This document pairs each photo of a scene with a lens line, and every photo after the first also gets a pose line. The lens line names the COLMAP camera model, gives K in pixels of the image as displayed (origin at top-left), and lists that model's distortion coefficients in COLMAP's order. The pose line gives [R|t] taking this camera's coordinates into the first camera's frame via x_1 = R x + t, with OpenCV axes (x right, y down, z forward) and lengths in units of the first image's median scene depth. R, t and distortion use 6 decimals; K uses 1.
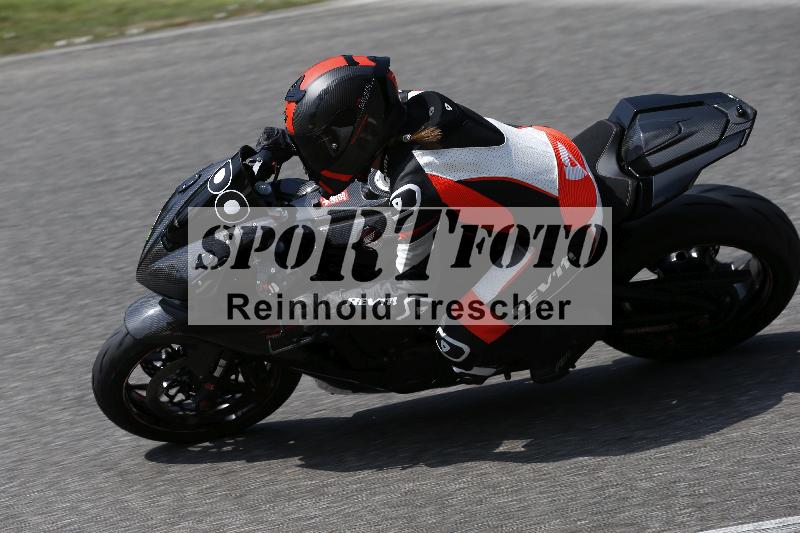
lens RADIAL K [[3658.8, 0, 400.0], [0, 3658.8, 266.5], [0, 0, 1]] dist [0.324091, 9.162216]
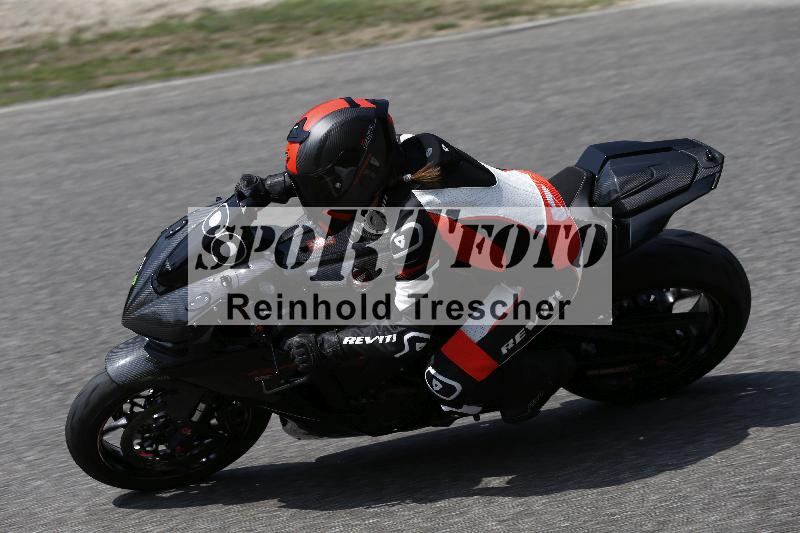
lens RADIAL K [[3658.8, 0, 400.0], [0, 3658.8, 266.5], [0, 0, 1]] dist [0.324091, 9.162216]
pose [[0.987168, -0.004453, 0.159621, -0.158412], [0.010891, 0.999161, -0.039476, 0.028695], [-0.159312, 0.040708, 0.986389, -0.004274]]
